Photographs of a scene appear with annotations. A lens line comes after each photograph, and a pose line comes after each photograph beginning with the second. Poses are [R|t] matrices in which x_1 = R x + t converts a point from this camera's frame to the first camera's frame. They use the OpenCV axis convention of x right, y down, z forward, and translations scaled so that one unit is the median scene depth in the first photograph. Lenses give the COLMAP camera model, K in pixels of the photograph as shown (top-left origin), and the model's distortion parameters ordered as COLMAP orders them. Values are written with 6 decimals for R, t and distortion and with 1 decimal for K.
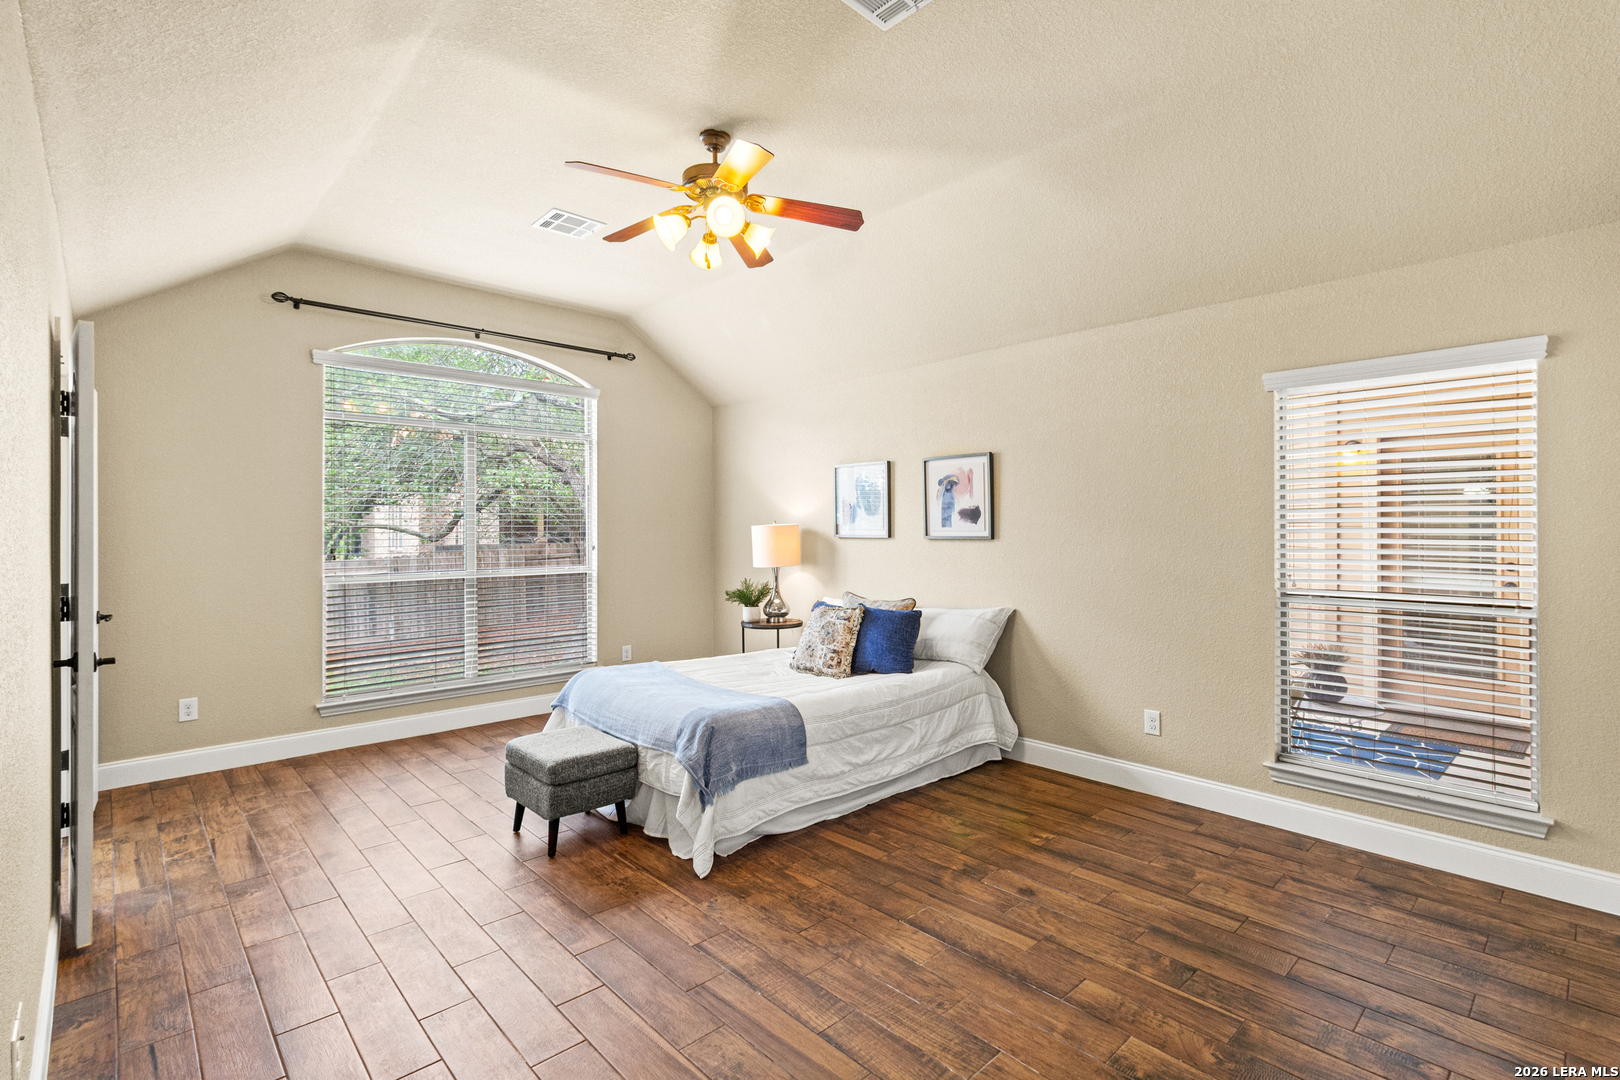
lens RADIAL K [[746.2, 0, 806.7], [0, 746.2, 533.1], [0, 0, 1]] dist [-0.002668, 0.001387]
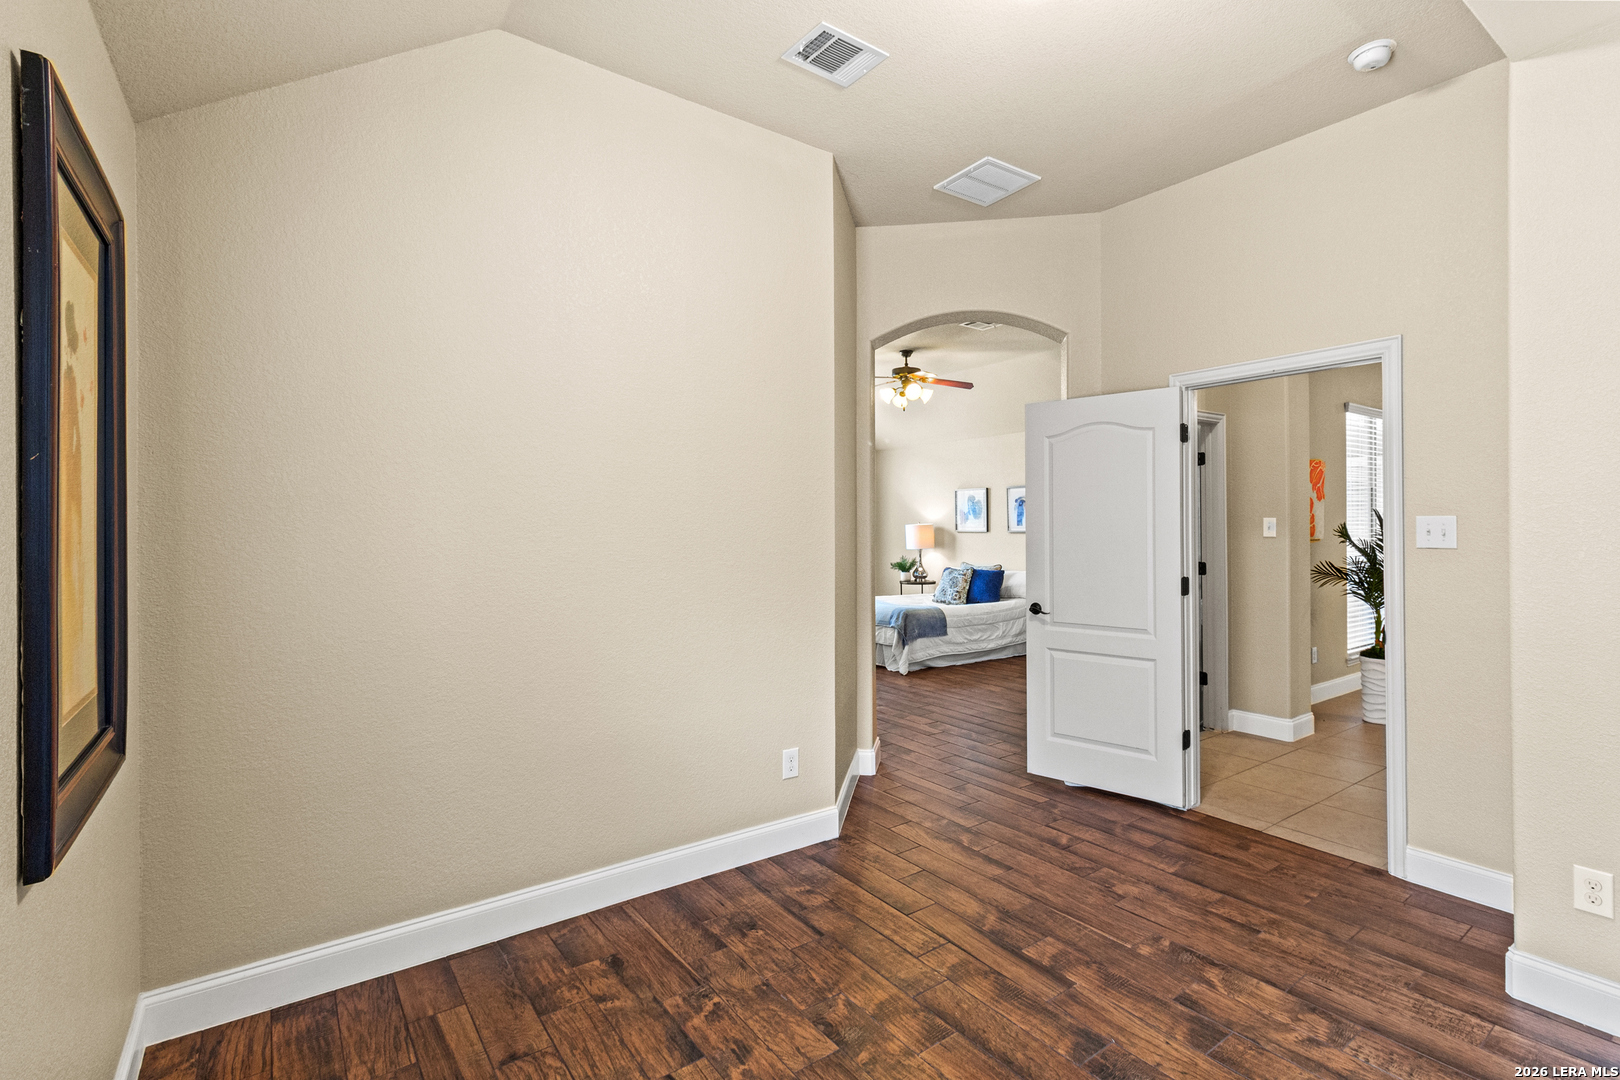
lens RADIAL K [[746.2, 0, 815.0], [0, 746.2, 532.9], [0, 0, 1]] dist [-0.002668, 0.001387]
pose [[0.992273, -0.000437, -0.124075, -0.083117], [0.000806, 0.999995, 0.002927, 0.004068], [0.124074, -0.003005, 0.992268, -0.890416]]
